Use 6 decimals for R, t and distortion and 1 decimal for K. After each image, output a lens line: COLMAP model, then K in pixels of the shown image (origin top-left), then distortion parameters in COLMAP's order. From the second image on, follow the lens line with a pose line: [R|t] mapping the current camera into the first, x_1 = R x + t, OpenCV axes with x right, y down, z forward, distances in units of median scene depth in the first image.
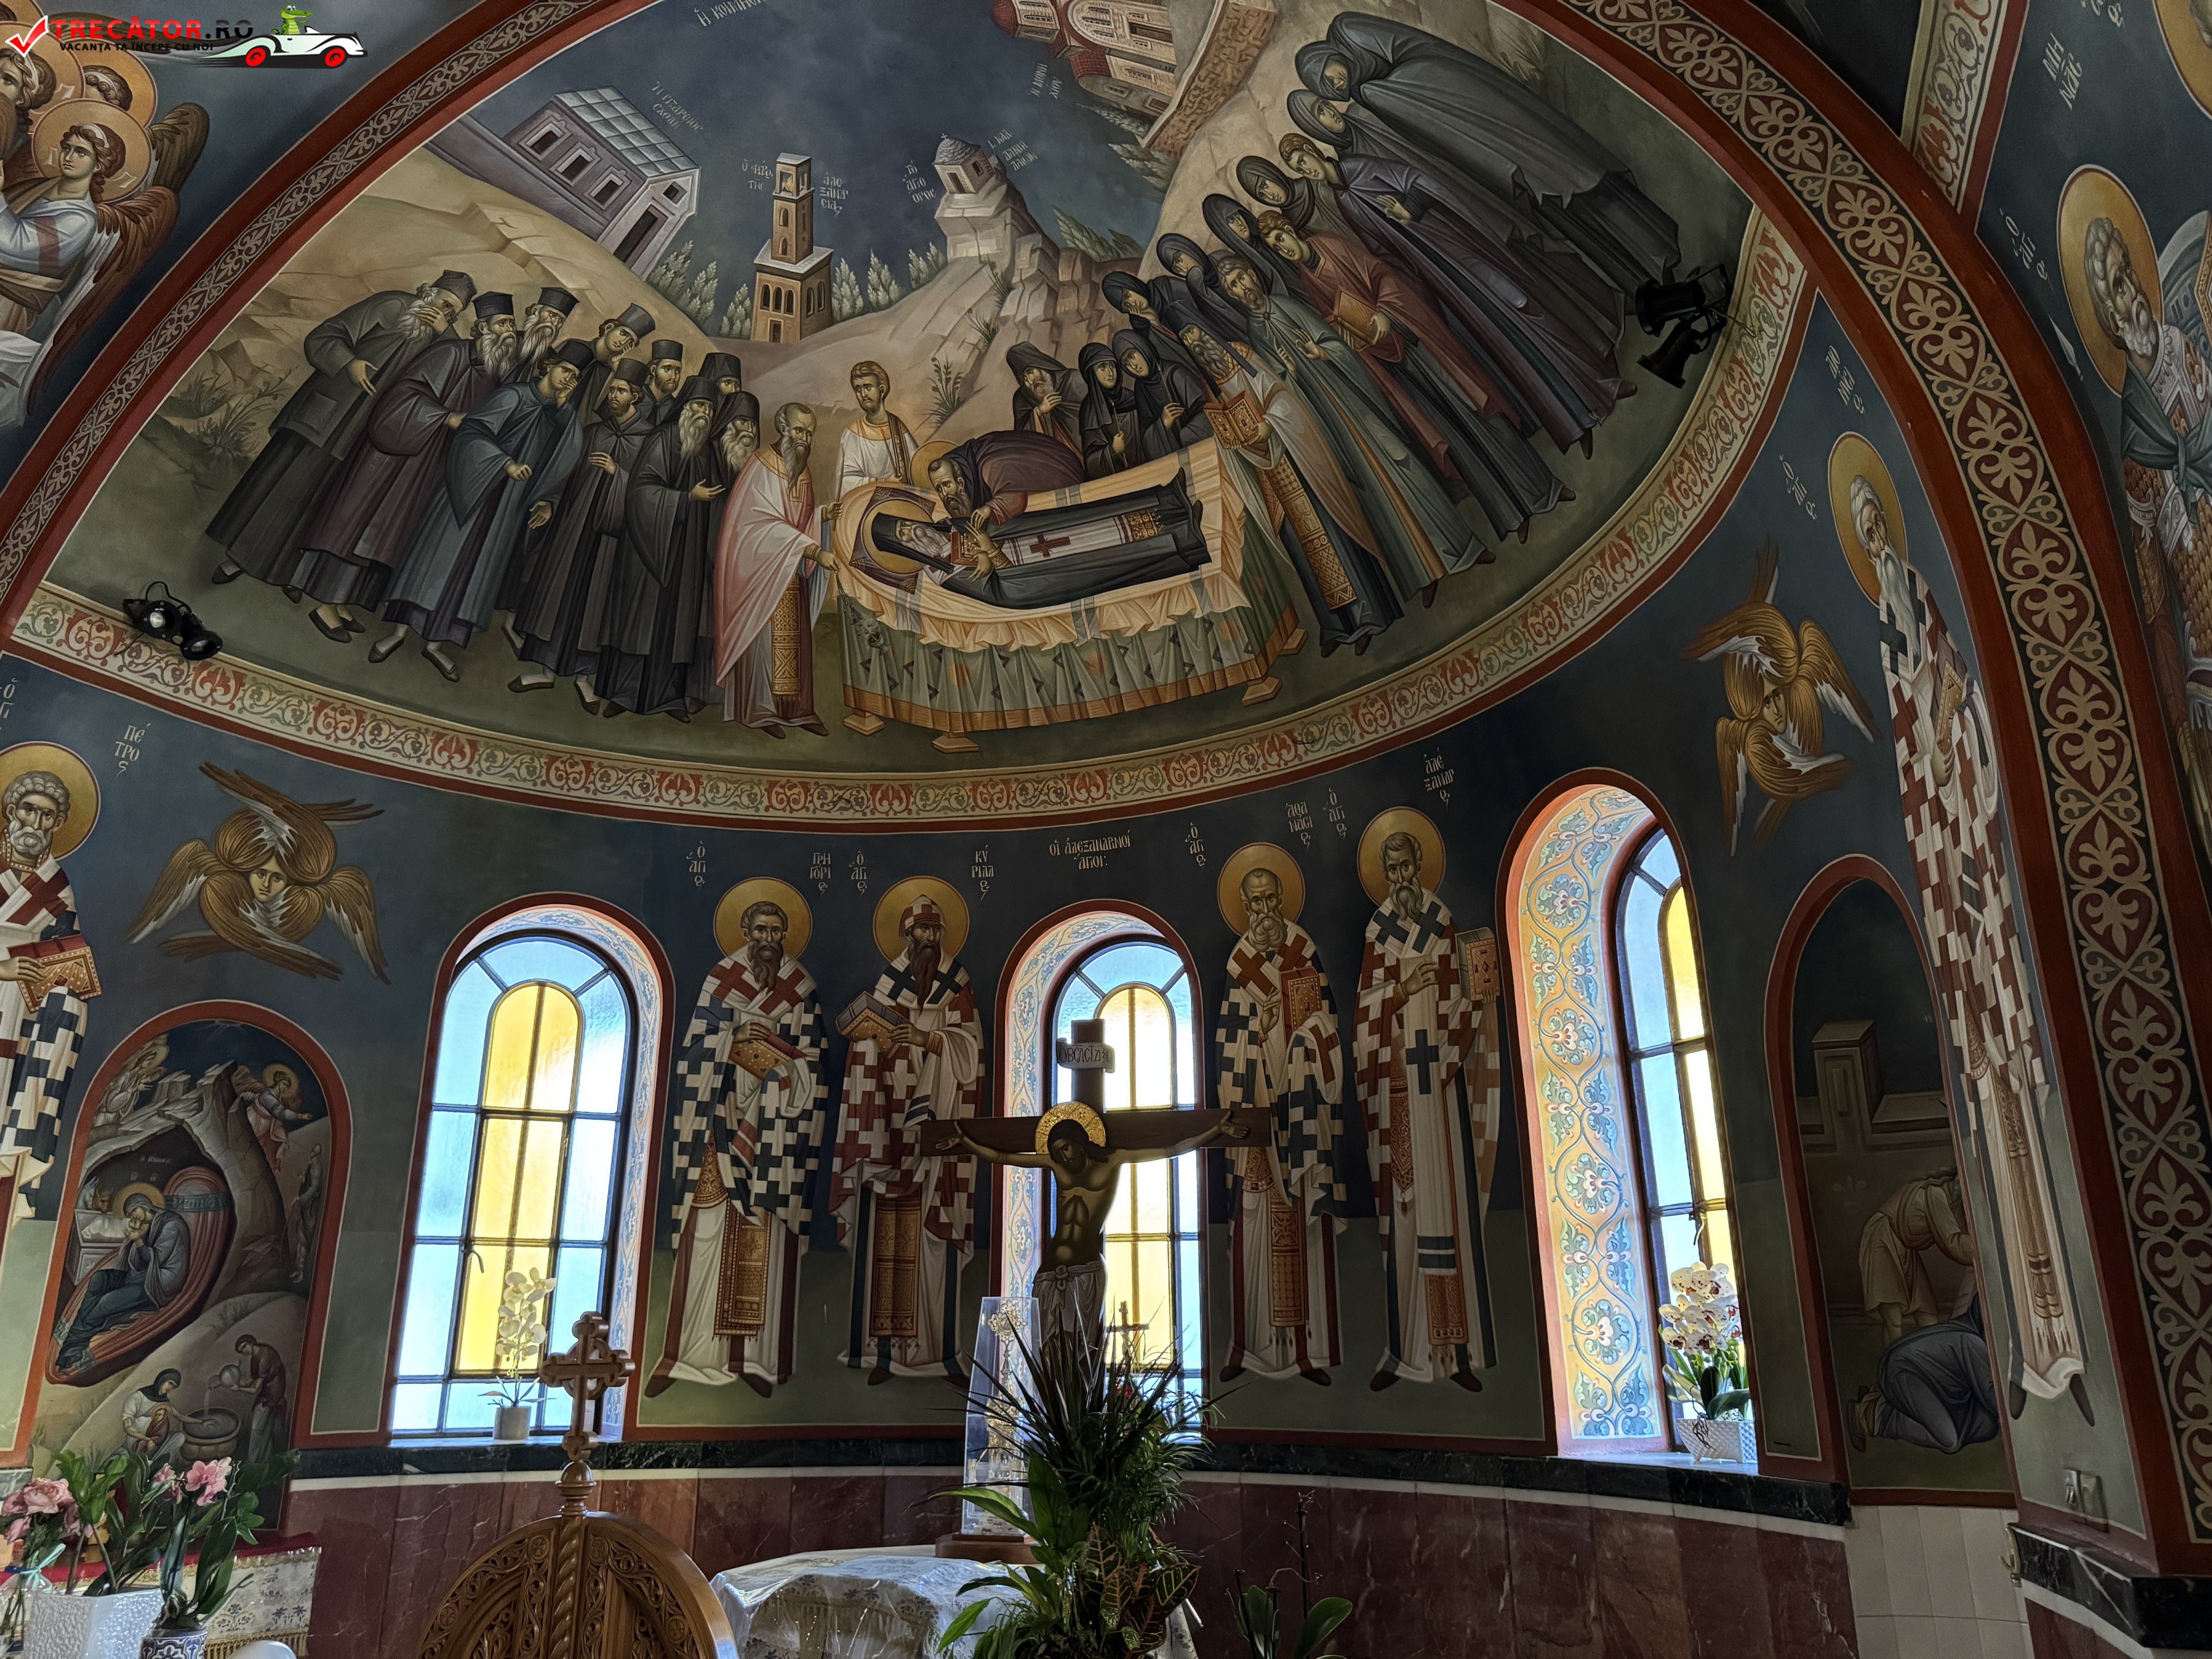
lens RADIAL K [[1539.5, 0, 1109.0], [0, 1539.5, 835.2], [0, 0, 1]] dist [0.183783, -0.388642]
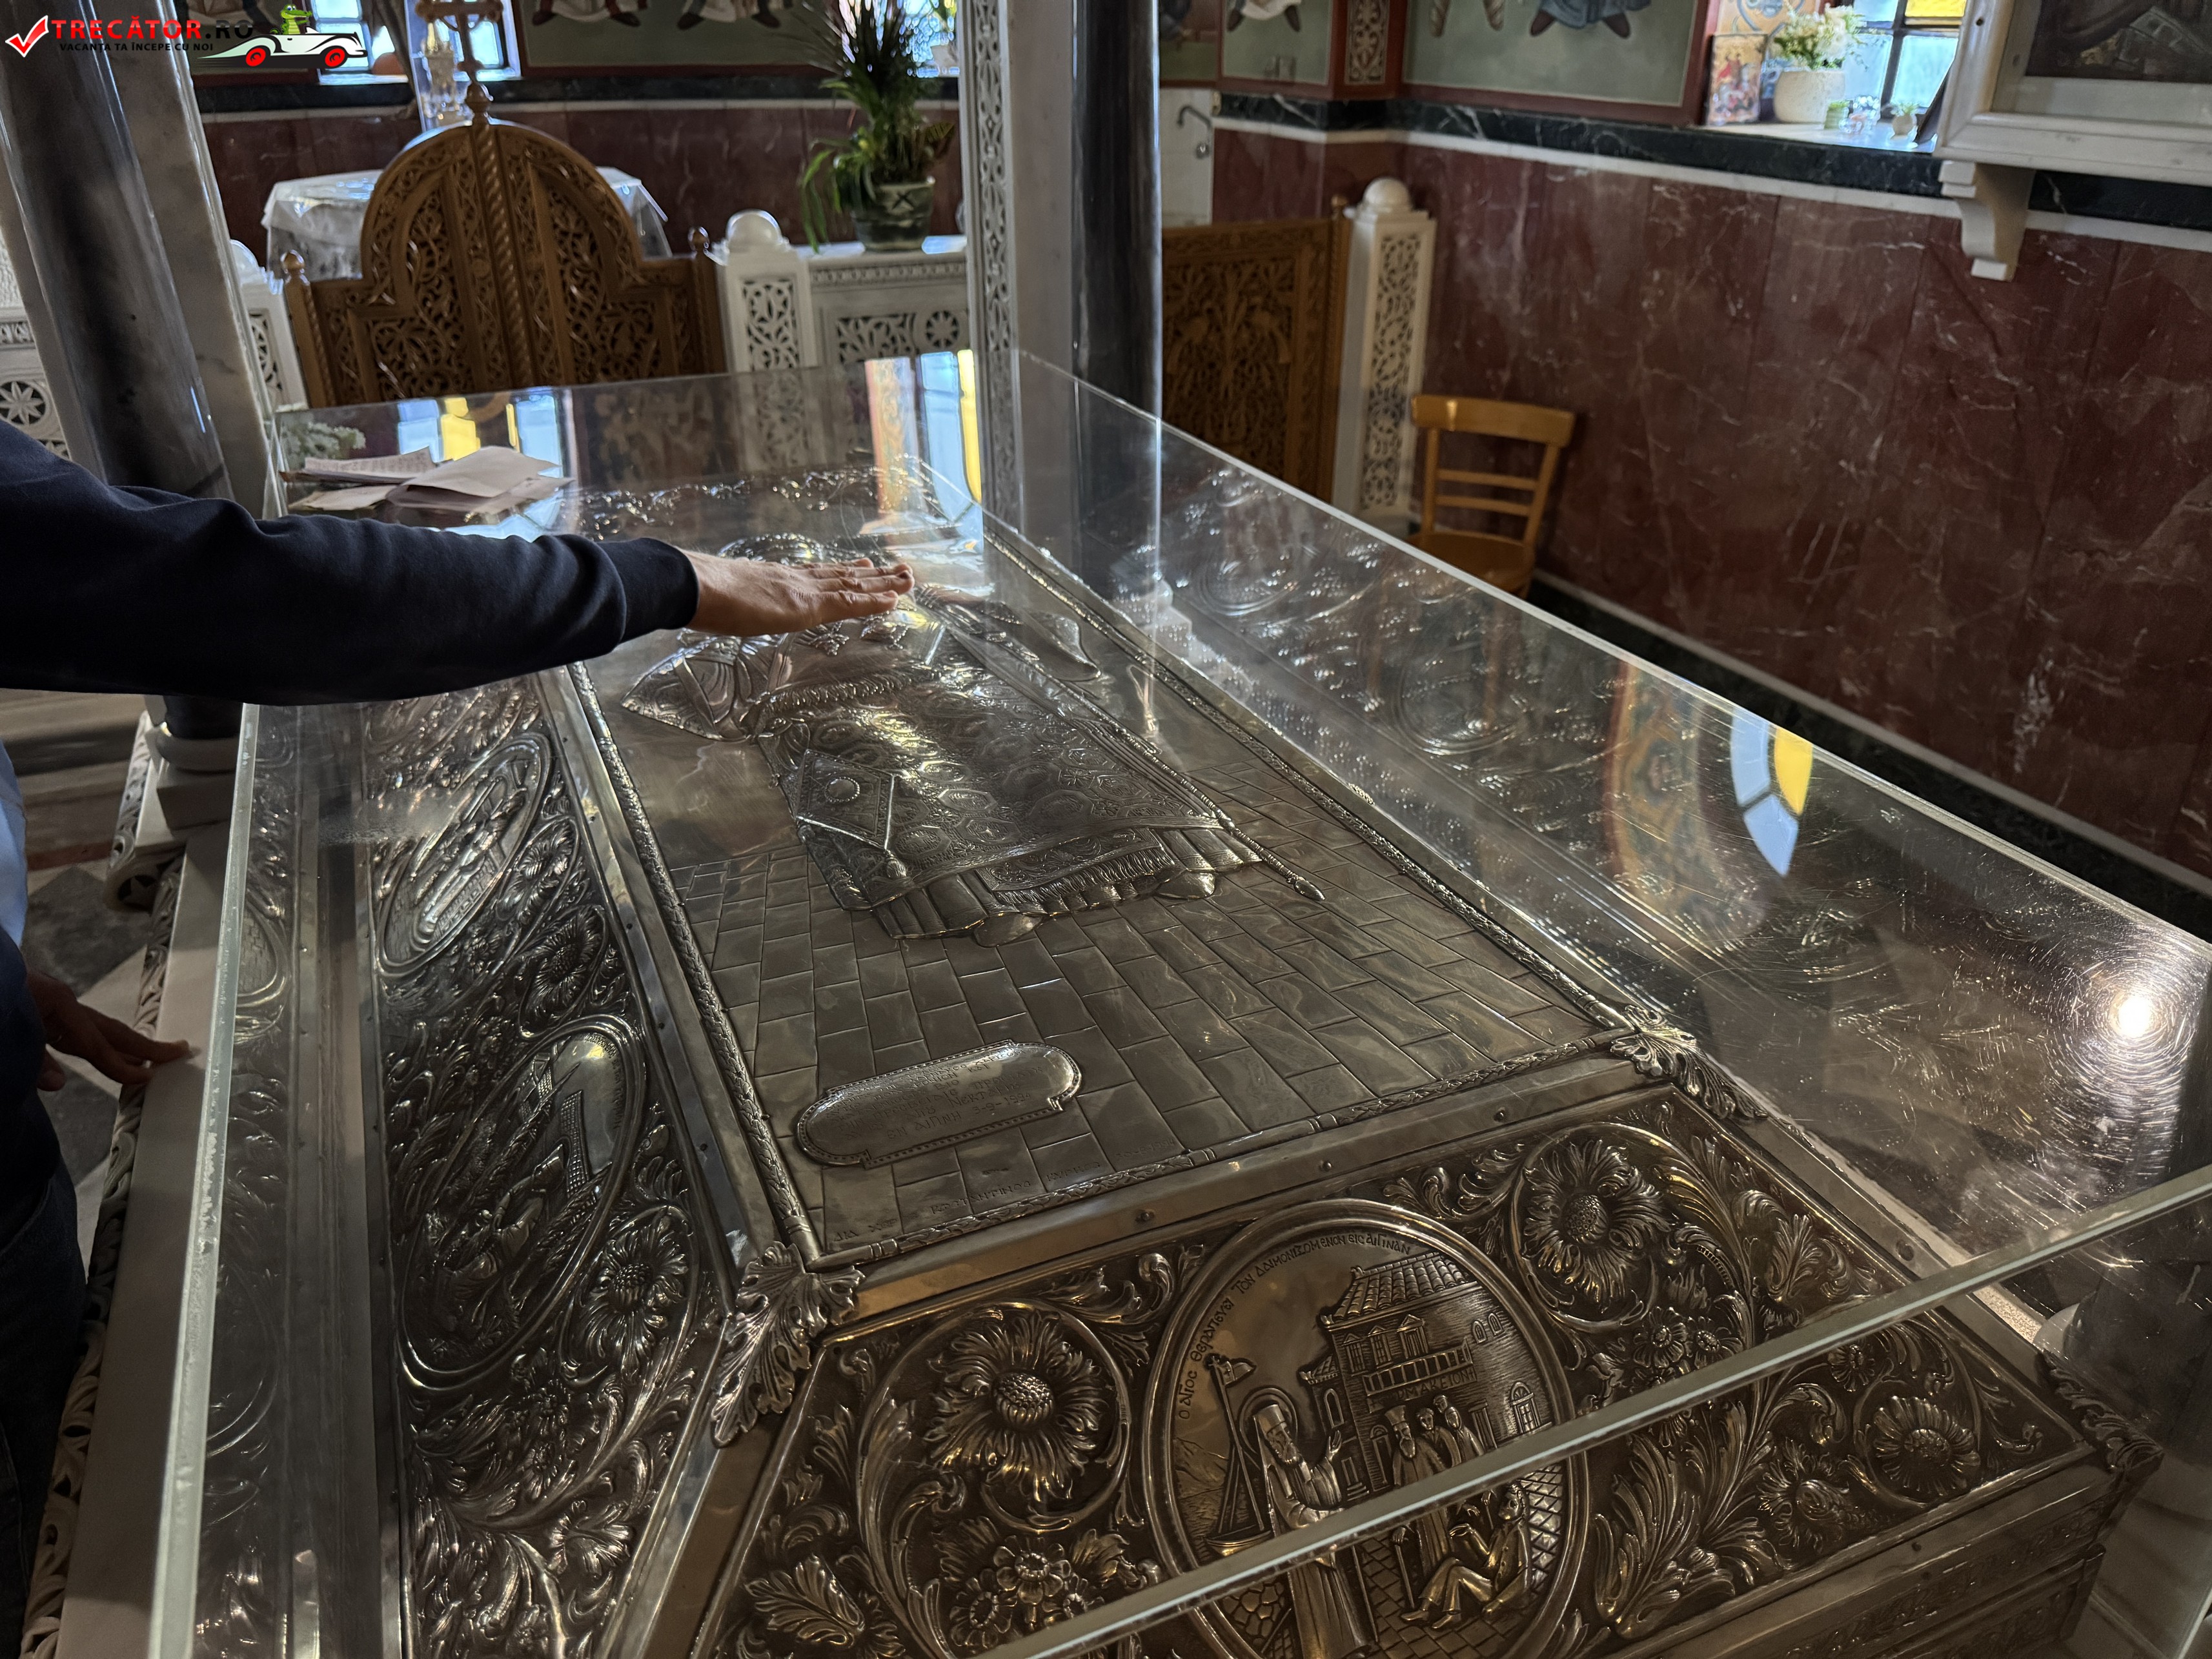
lens RADIAL K [[1584.2, 0, 1105.3], [0, 1584.2, 841.0], [0, 0, 1]] dist [-0.002326, -0.004775]
pose [[0.725796, -0.324236, 0.606705, -0.503728], [-0.212573, 0.733078, 0.646072, -0.056345], [-0.654242, -0.597885, 0.463141, -0.183561]]
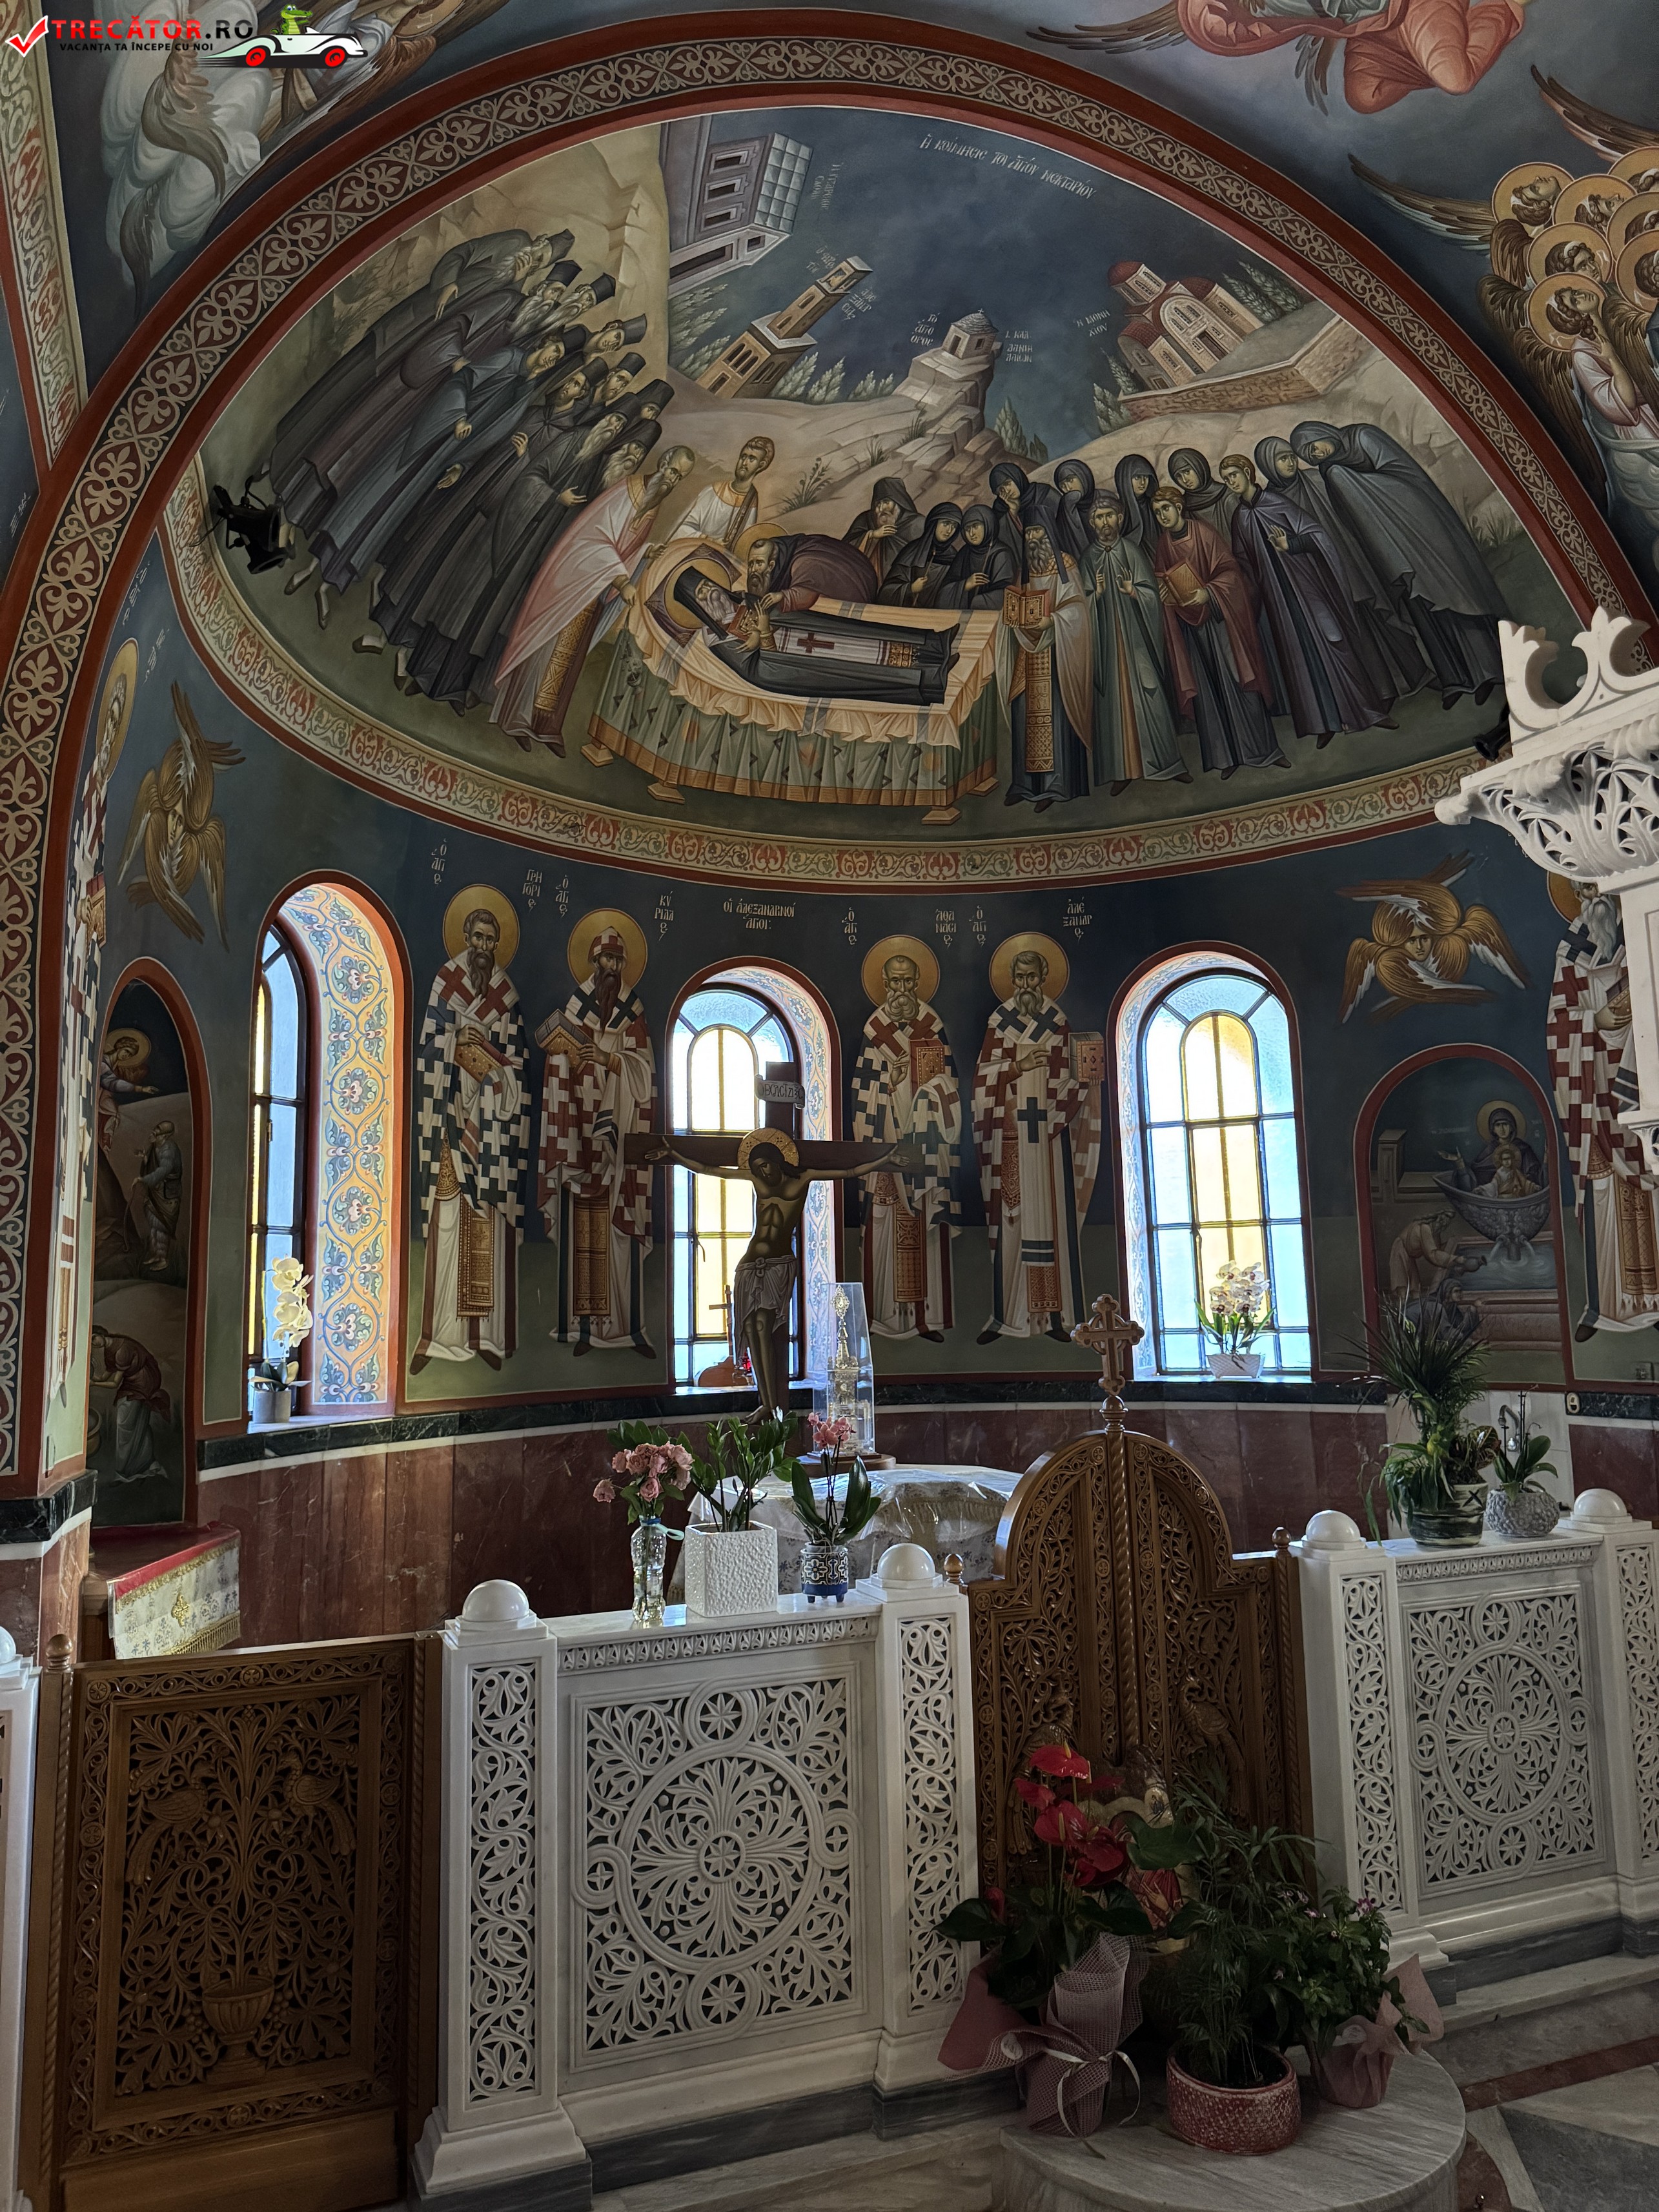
lens RADIAL K [[1539.5, 0, 829.5], [0, 1539.5, 1106.0], [0, 0, 1]] dist [0.183783, -0.388642]
pose [[0.743398, 0.072355, 0.664924, -0.775659], [-0.189491, 0.976184, 0.105629, 0.019534], [-0.641446, -0.204522, 0.739404, 0.085849]]
